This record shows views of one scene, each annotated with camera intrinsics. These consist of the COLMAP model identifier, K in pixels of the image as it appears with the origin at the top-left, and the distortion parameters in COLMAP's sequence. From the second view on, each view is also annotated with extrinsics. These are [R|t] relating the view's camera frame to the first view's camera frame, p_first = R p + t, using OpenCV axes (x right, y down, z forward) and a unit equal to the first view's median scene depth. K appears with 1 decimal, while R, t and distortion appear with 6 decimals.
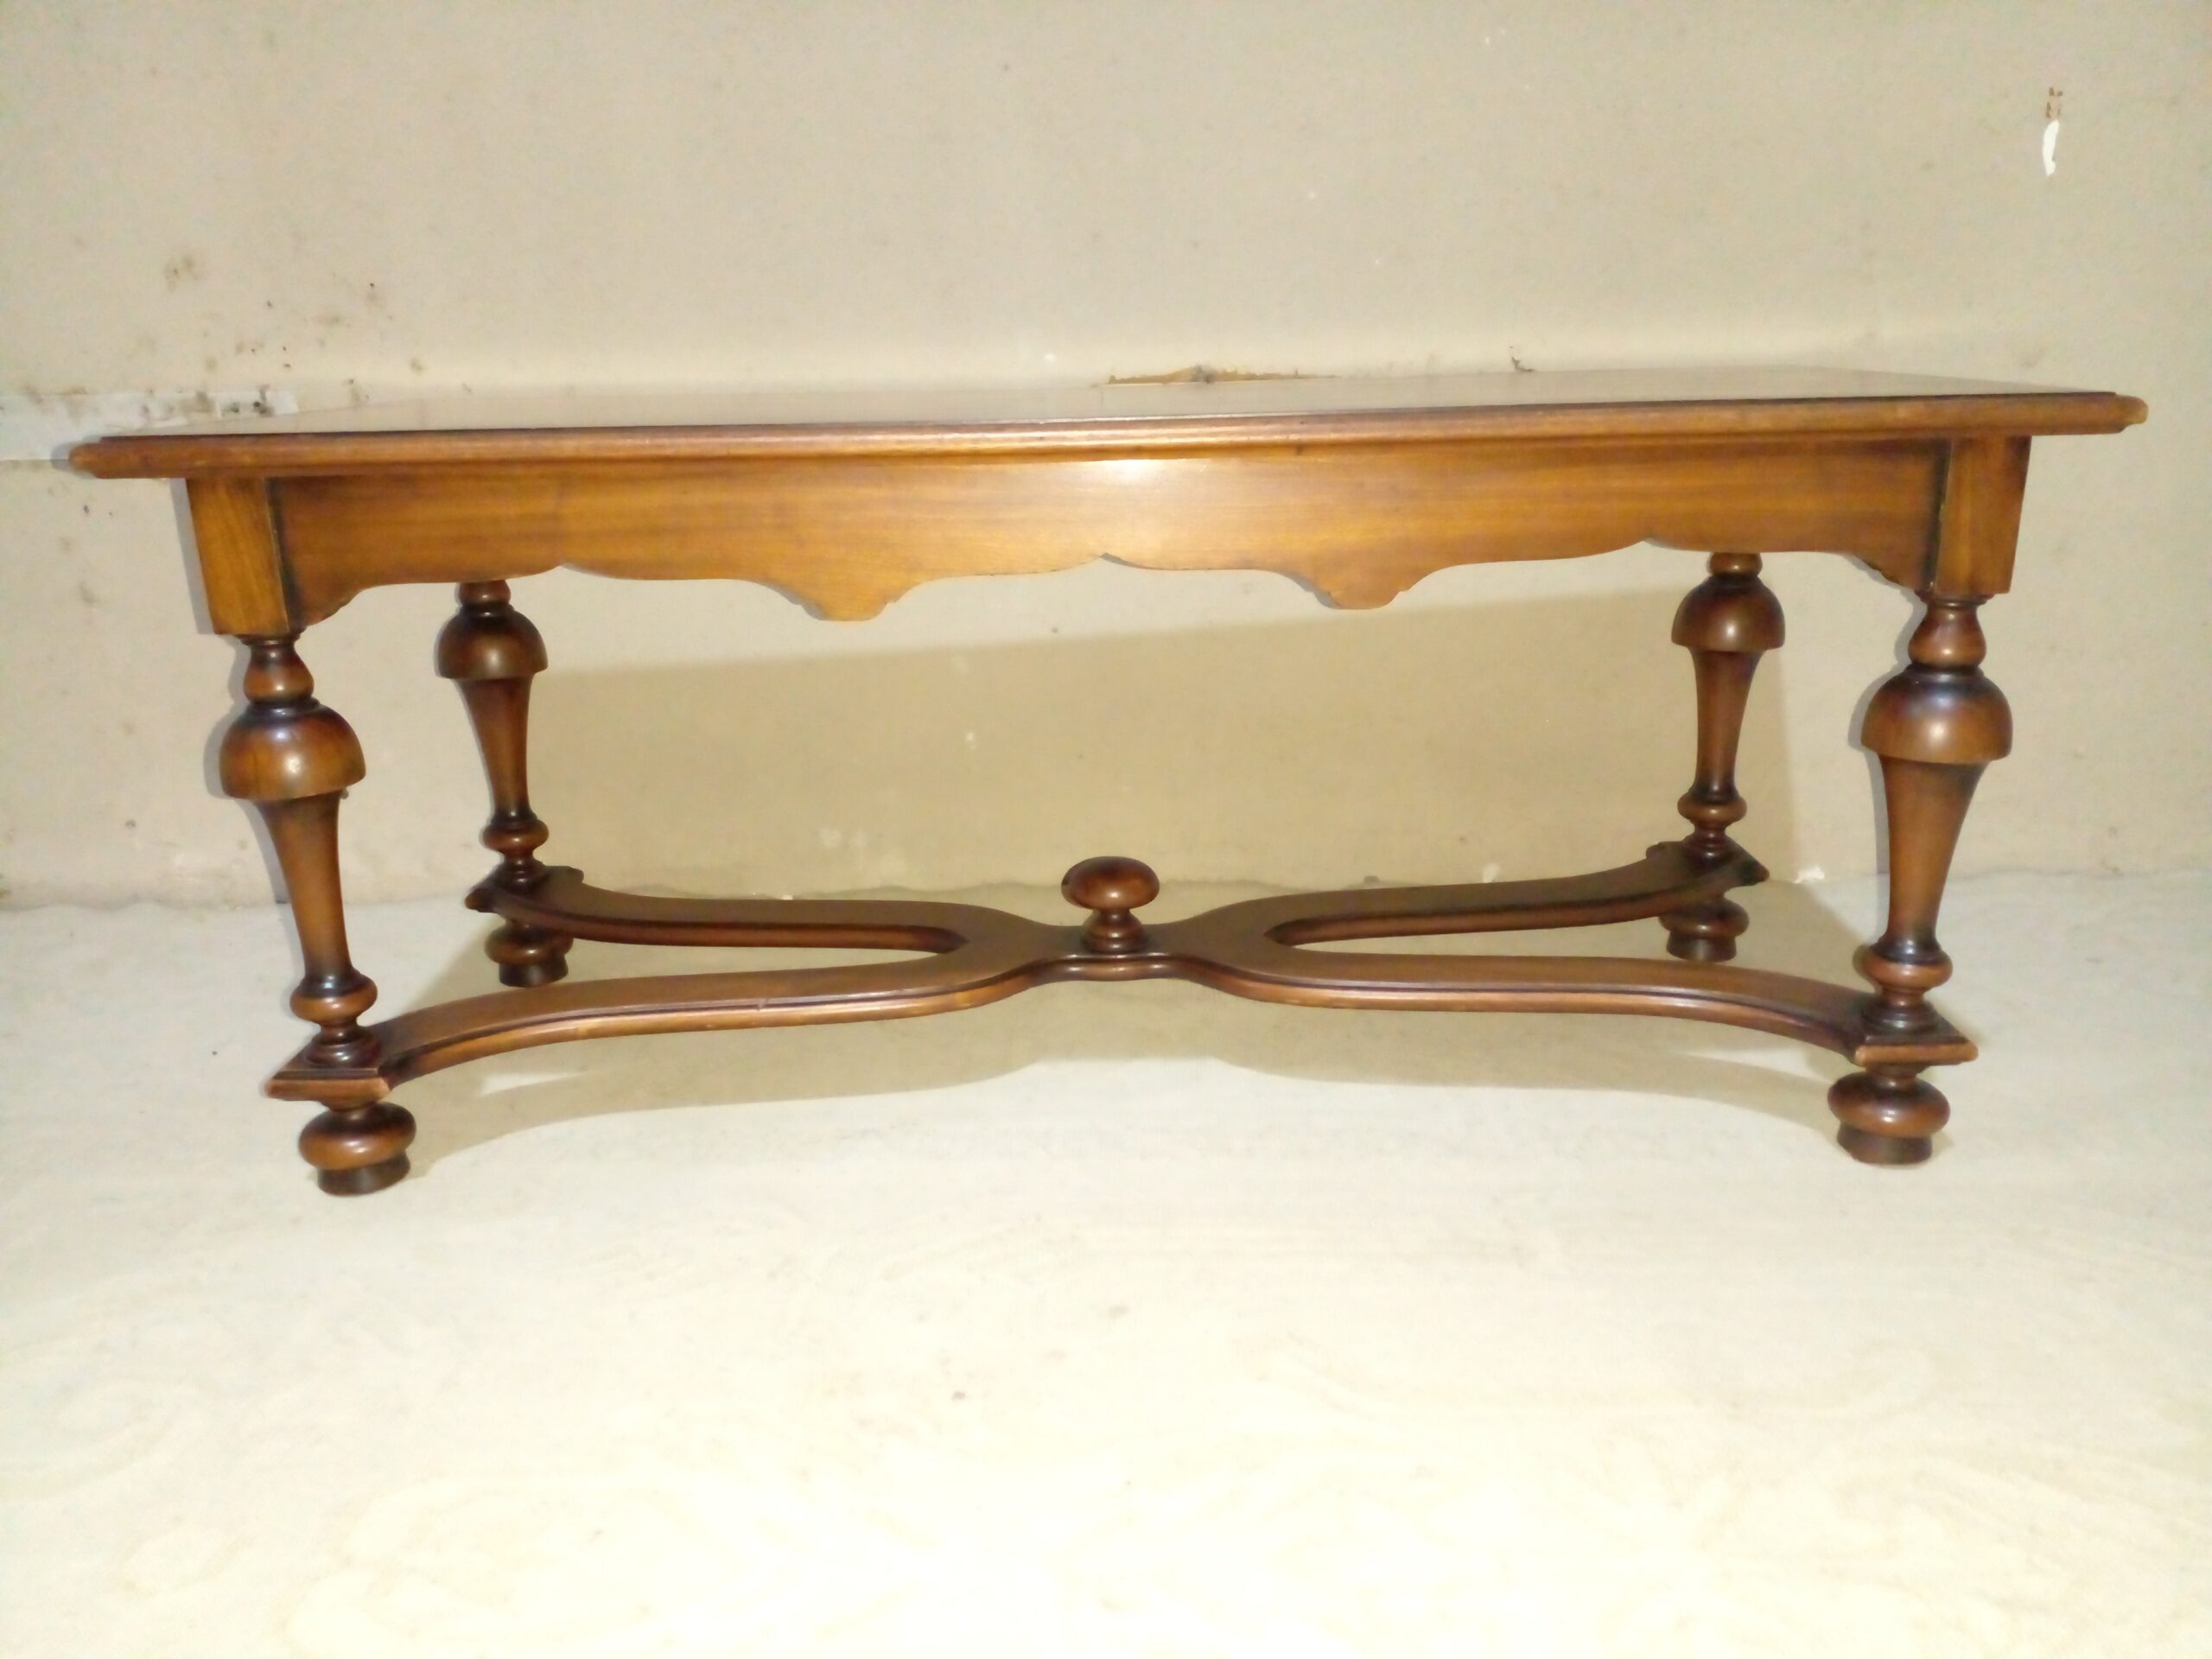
lens RADIAL K [[1743.1, 0, 1081.8], [0, 1743.1, 902.1], [0, 0, 1]] dist [0.024521, -0.055514]
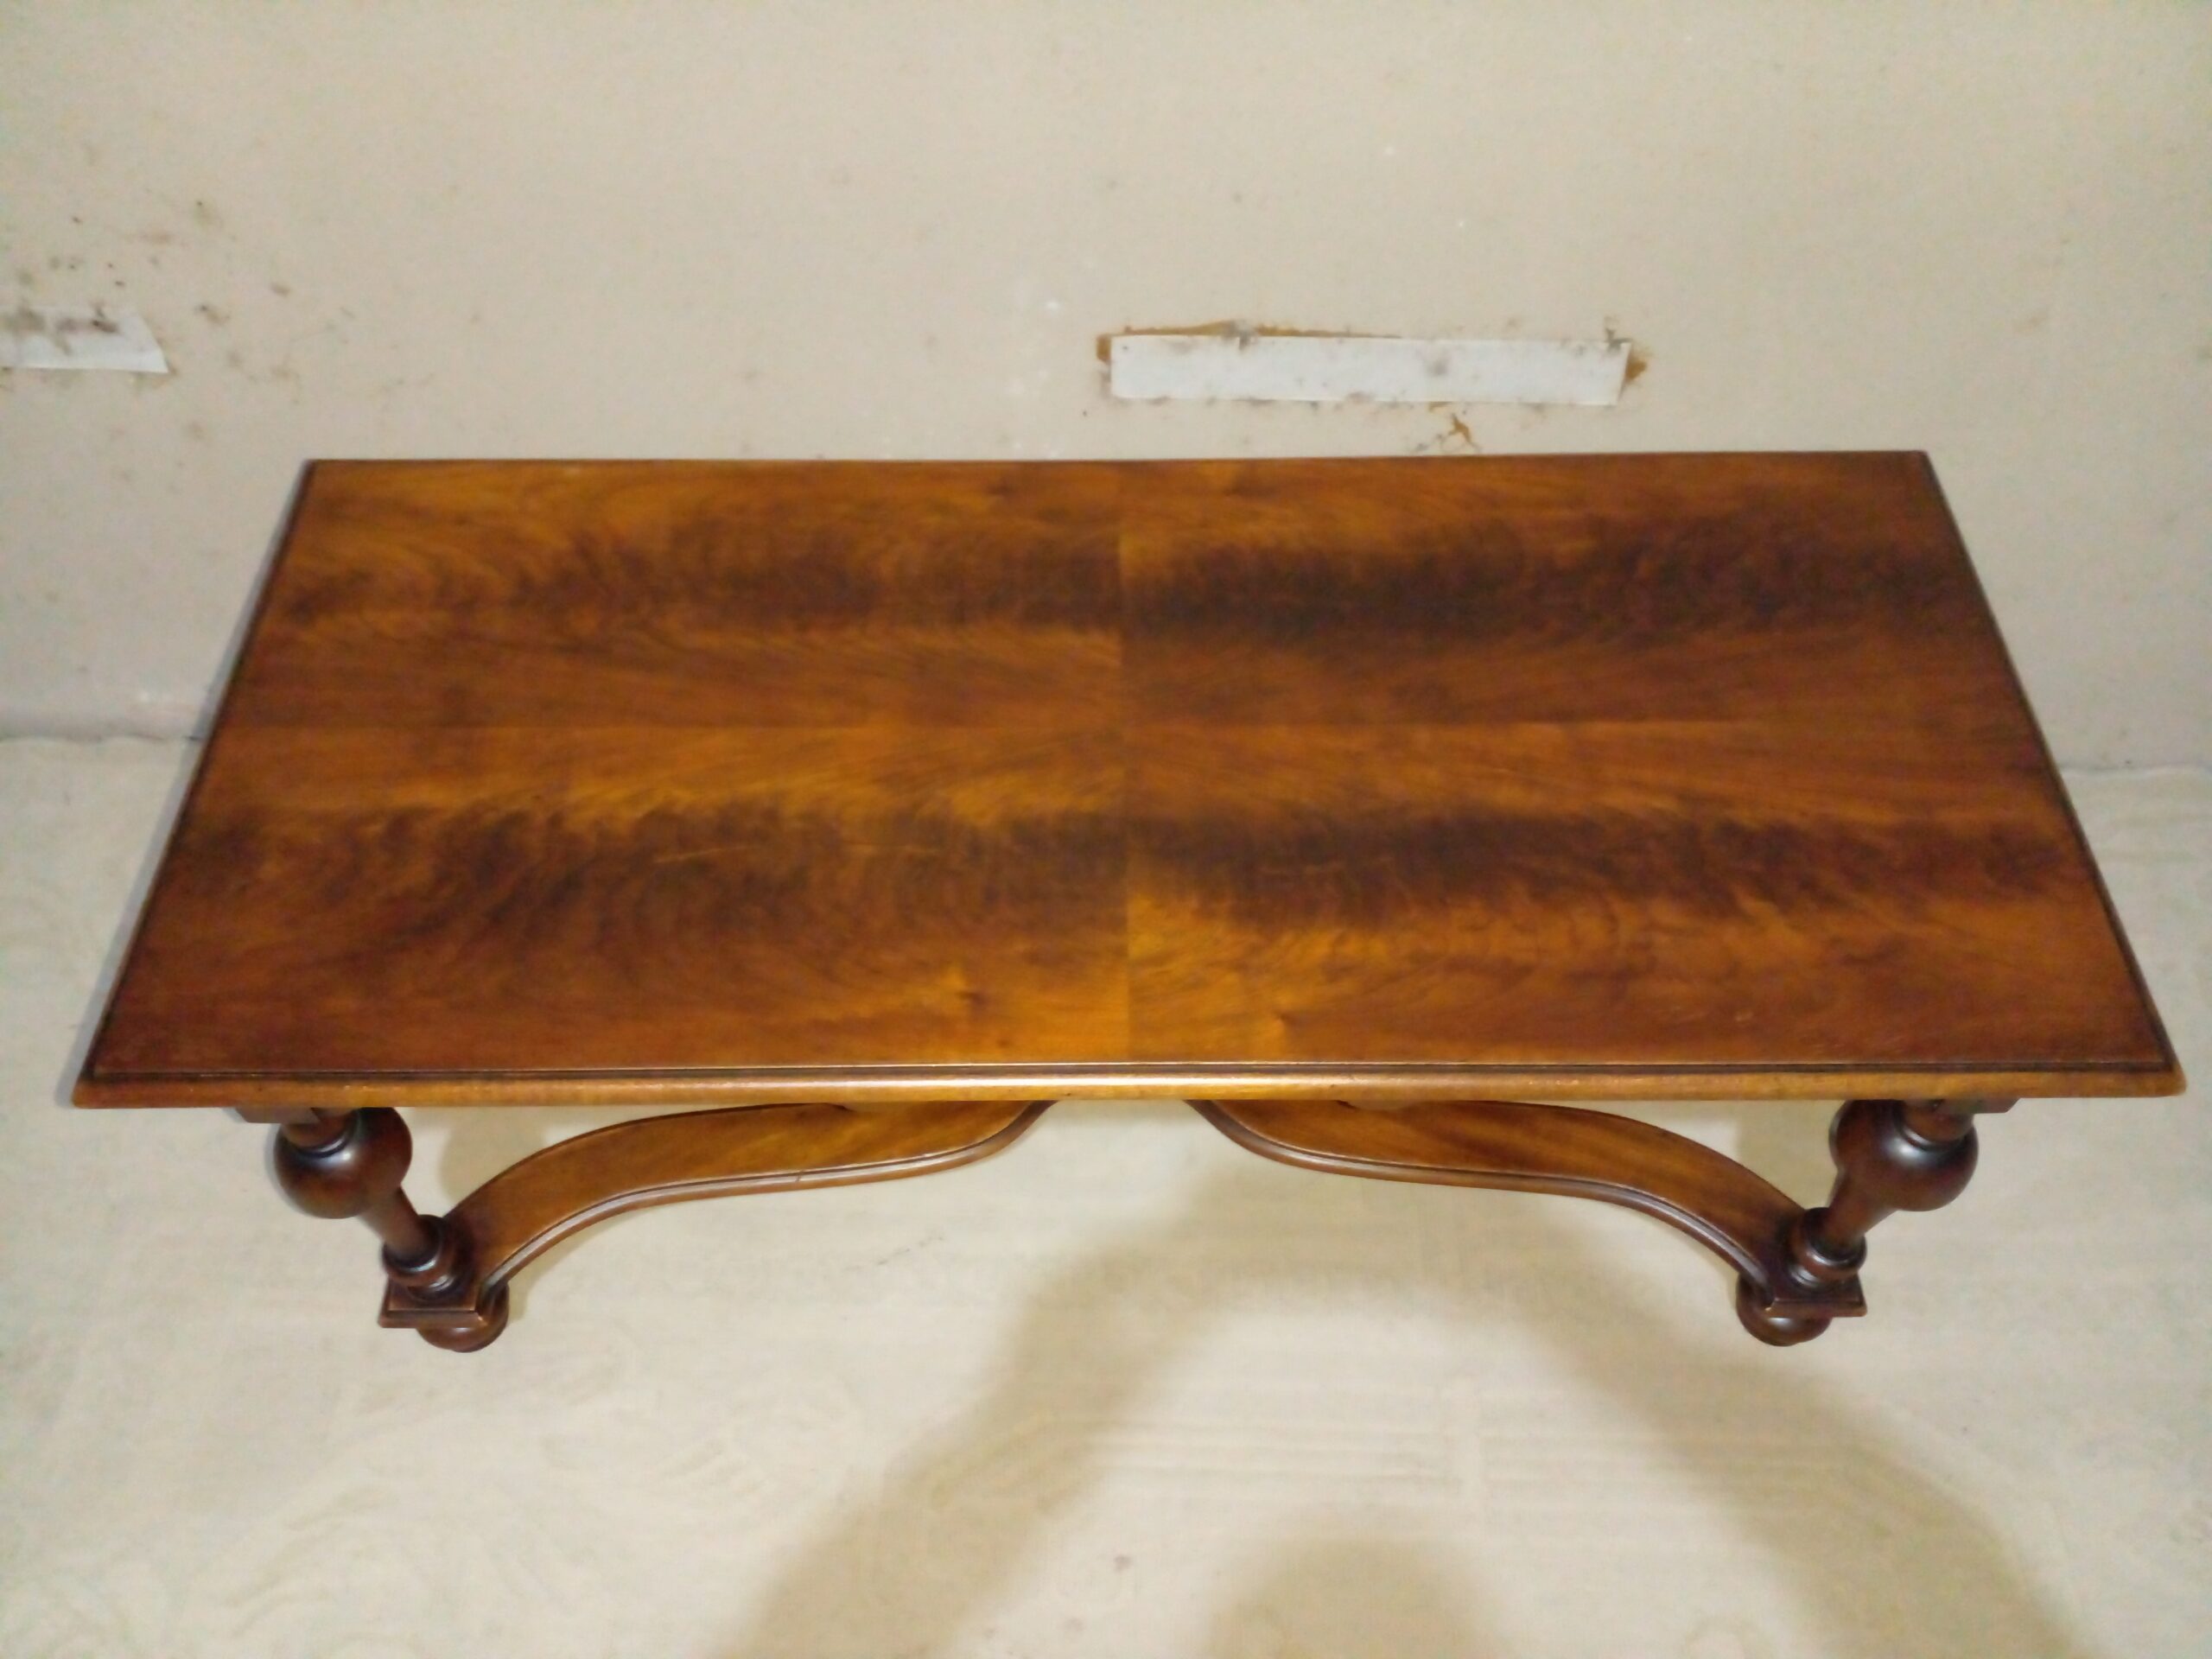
lens RADIAL K [[1743.1, 0, 1086.4], [0, 1743.1, 871.4], [0, 0, 1]] dist [0.024521, -0.055514]
pose [[0.999751, -0.001468, 0.022247, -0.025339], [-0.011950, 0.807121, 0.590265, -0.699023], [-0.018822, -0.590384, 0.806903, 0.208022]]
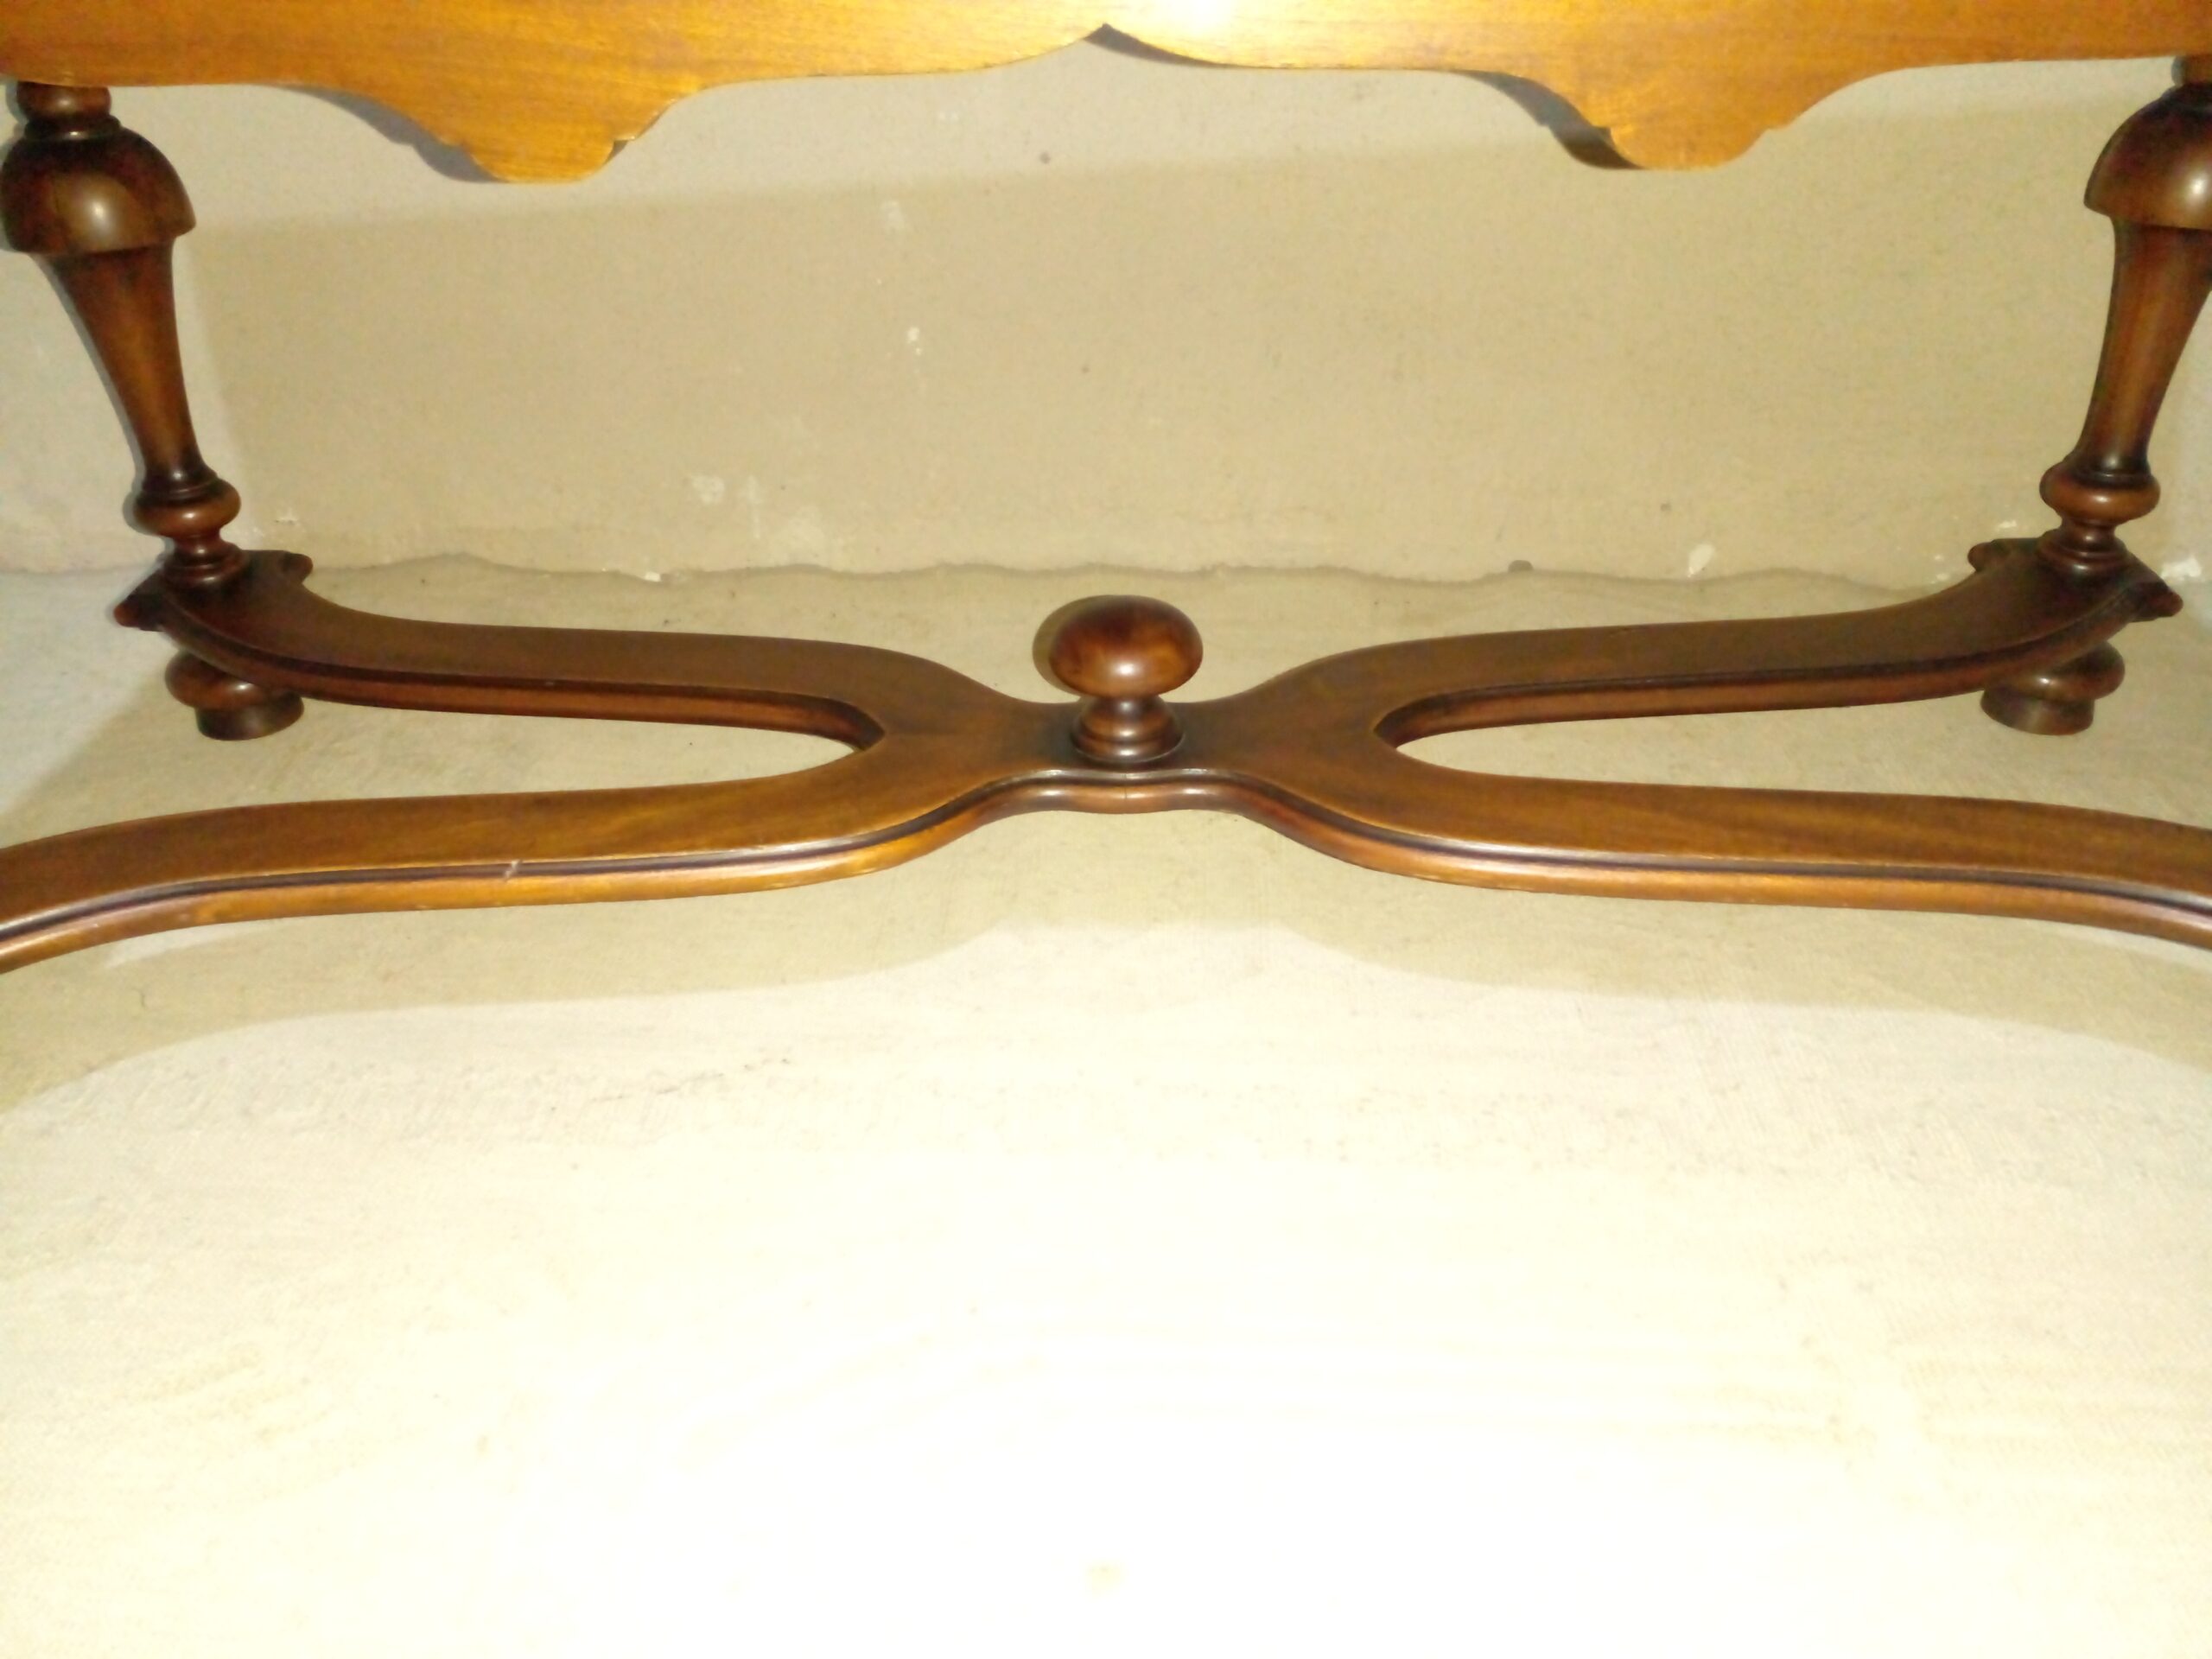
lens RADIAL K [[1743.1, 0, 1086.1], [0, 1743.1, 922.9], [0, 0, 1]] dist [0.024521, -0.055514]
pose [[0.999816, 0.016190, -0.010307, 0.012794], [-0.012747, 0.961640, 0.274020, -0.081785], [0.014348, -0.273838, 0.961669, 0.407978]]
